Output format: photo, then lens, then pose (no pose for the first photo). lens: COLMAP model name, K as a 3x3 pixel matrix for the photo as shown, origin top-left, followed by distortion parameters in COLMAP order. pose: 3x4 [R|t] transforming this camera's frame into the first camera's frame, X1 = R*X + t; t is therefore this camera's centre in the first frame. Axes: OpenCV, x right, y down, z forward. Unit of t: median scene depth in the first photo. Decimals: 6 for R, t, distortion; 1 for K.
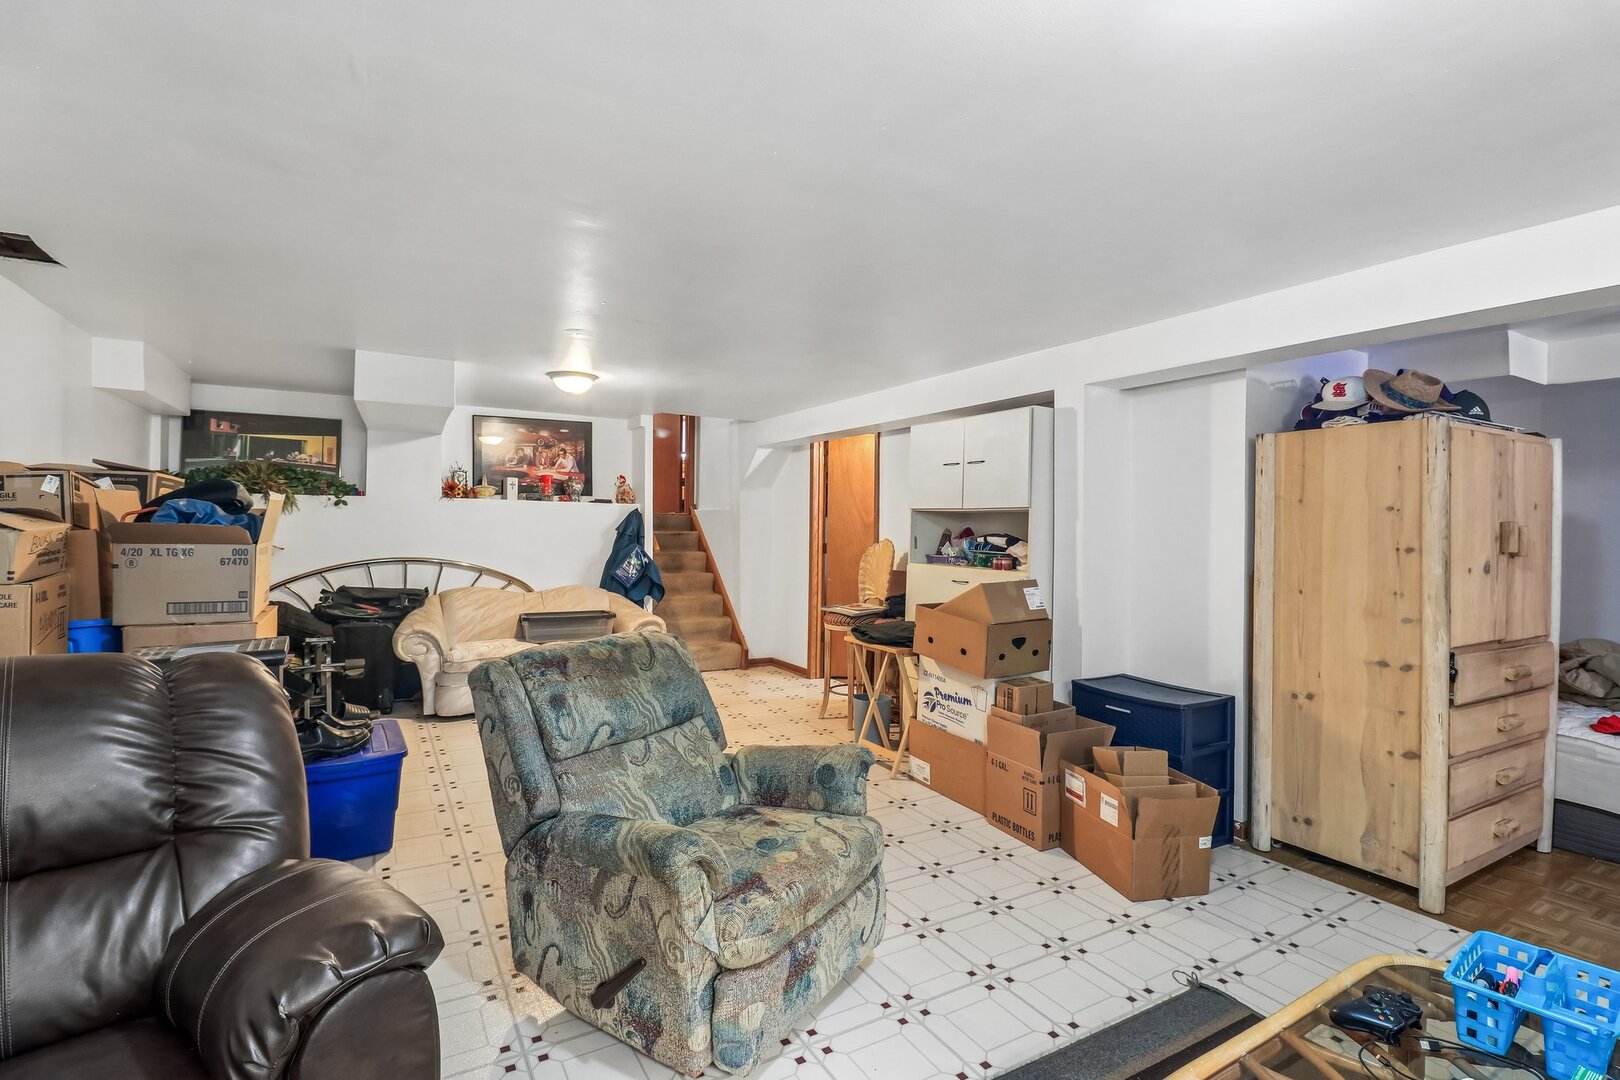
lens RADIAL K [[751.5, 0, 817.1], [0, 751.5, 534.3], [0, 0, 1]] dist [-0.012283, -0.000651]
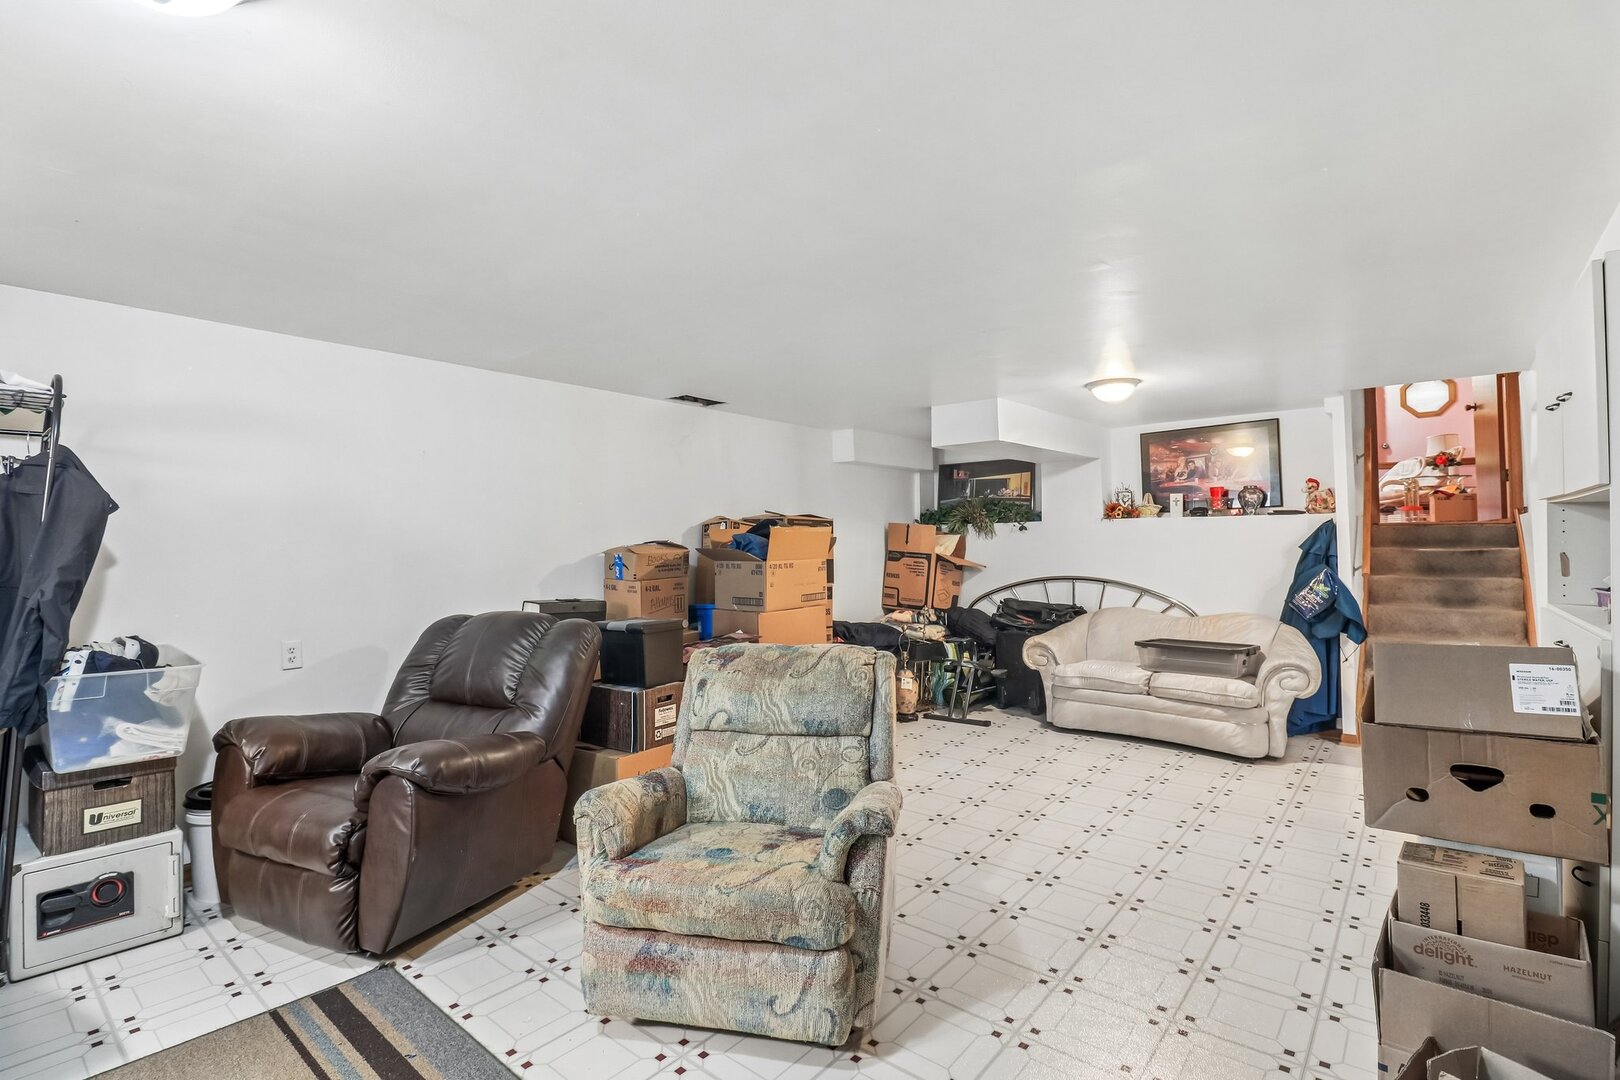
lens RADIAL K [[751.5, 0, 817.1], [0, 751.5, 534.3], [0, 0, 1]] dist [-0.012283, -0.000651]
pose [[0.349324, -0.031536, -0.936471, 0.351876], [0.004911, 0.999481, -0.031826, 0.003564], [0.936989, 0.006518, 0.349297, 0.280452]]
